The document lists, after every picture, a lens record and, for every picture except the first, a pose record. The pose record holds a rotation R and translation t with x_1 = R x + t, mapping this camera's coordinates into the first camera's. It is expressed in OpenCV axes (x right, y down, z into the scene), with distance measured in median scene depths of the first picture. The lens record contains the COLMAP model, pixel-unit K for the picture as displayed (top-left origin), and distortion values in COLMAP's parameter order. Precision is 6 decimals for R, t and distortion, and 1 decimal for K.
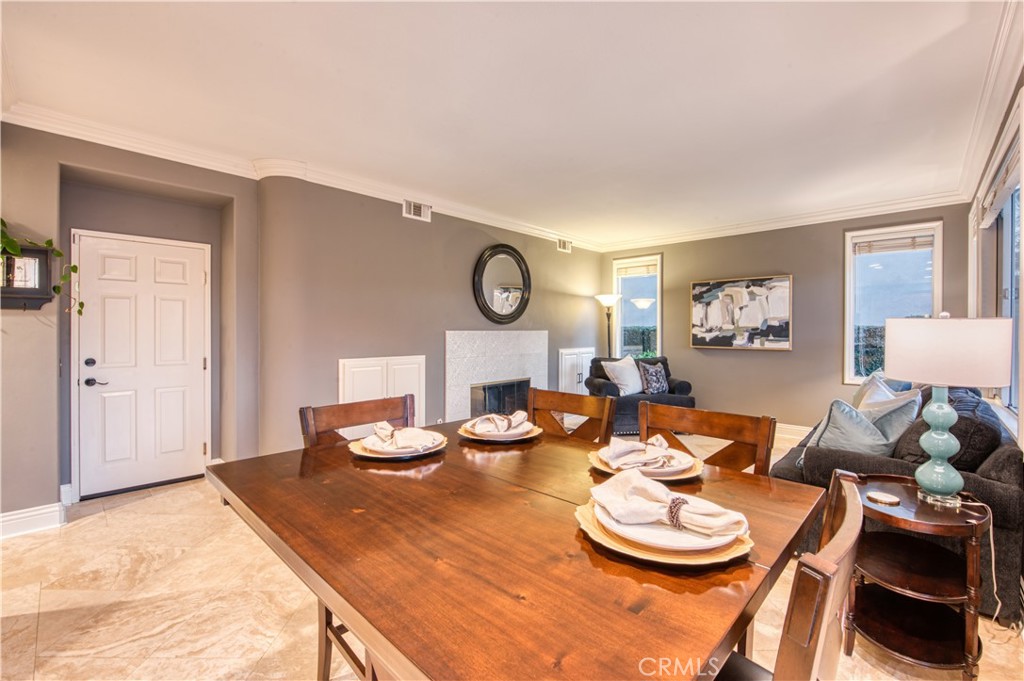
lens RADIAL K [[439.6, 0, 520.7], [0, 439.6, 329.9], [0, 0, 1]] dist [-0.010106, -0.000353]
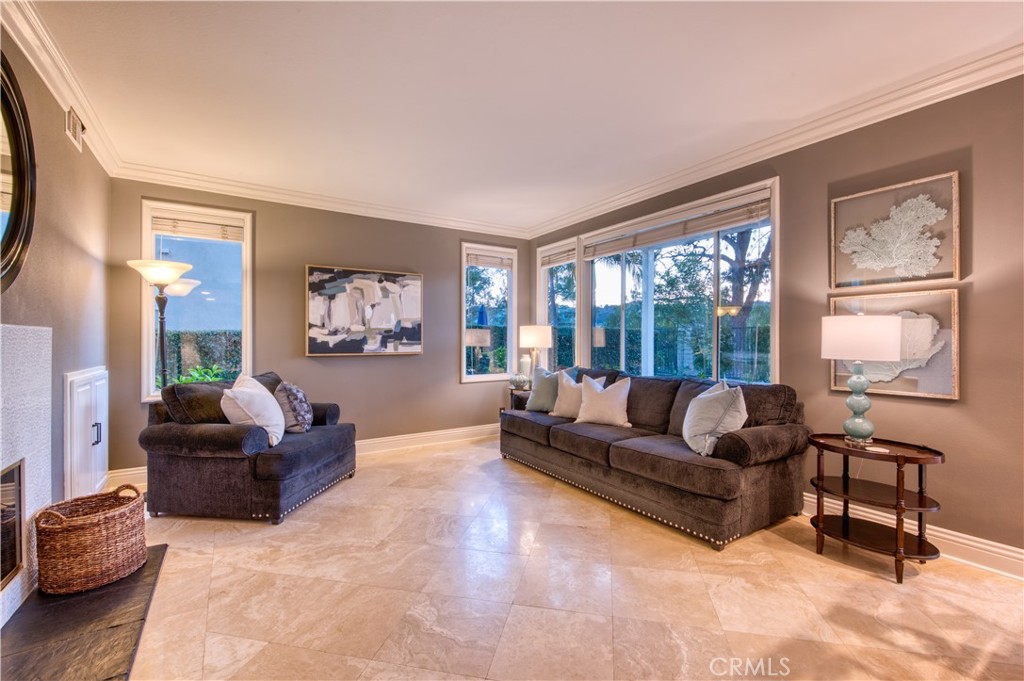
lens RADIAL K [[433.7, 0, 512.0], [0, 433.7, 340.5], [0, 0, 1]] dist [-0.011537, -0.000580]
pose [[0.238948, -0.004304, 0.971023, -0.233566], [0.001780, 0.999990, 0.003995, 0.013310], [-0.971031, 0.000774, 0.238953, 0.555478]]
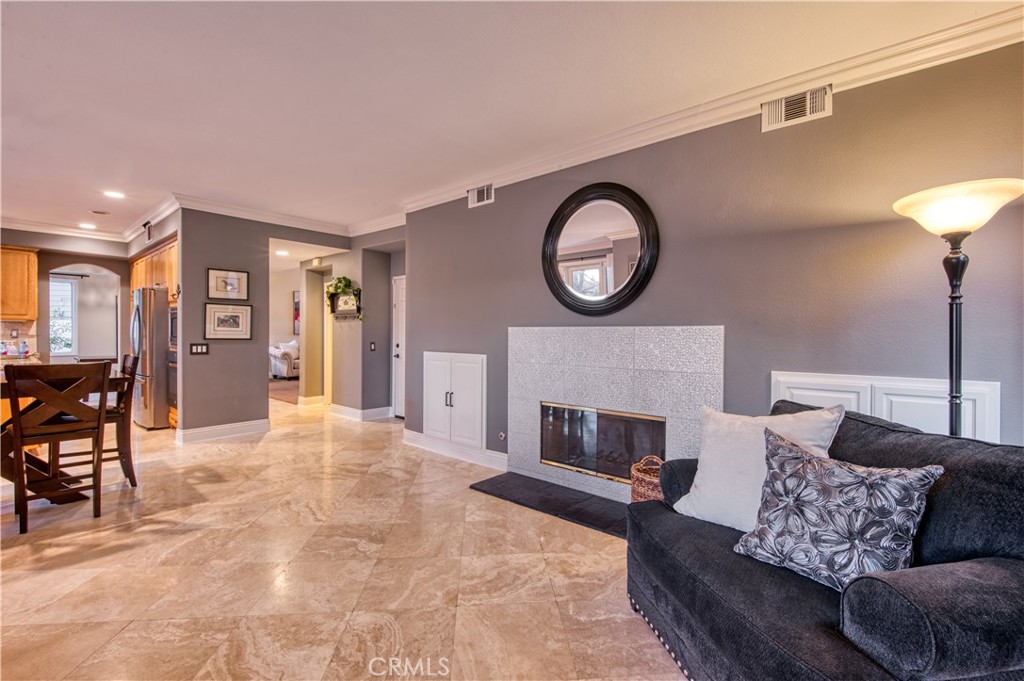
lens RADIAL K [[433.7, 0, 512.0], [0, 433.7, 340.5], [0, 0, 1]] dist [-0.011537, -0.000580]
pose [[0.048886, 0.011617, -0.998737, 0.541201], [-0.009105, 0.999896, 0.011185, 0.015805], [0.998763, 0.008547, 0.048986, 0.833367]]
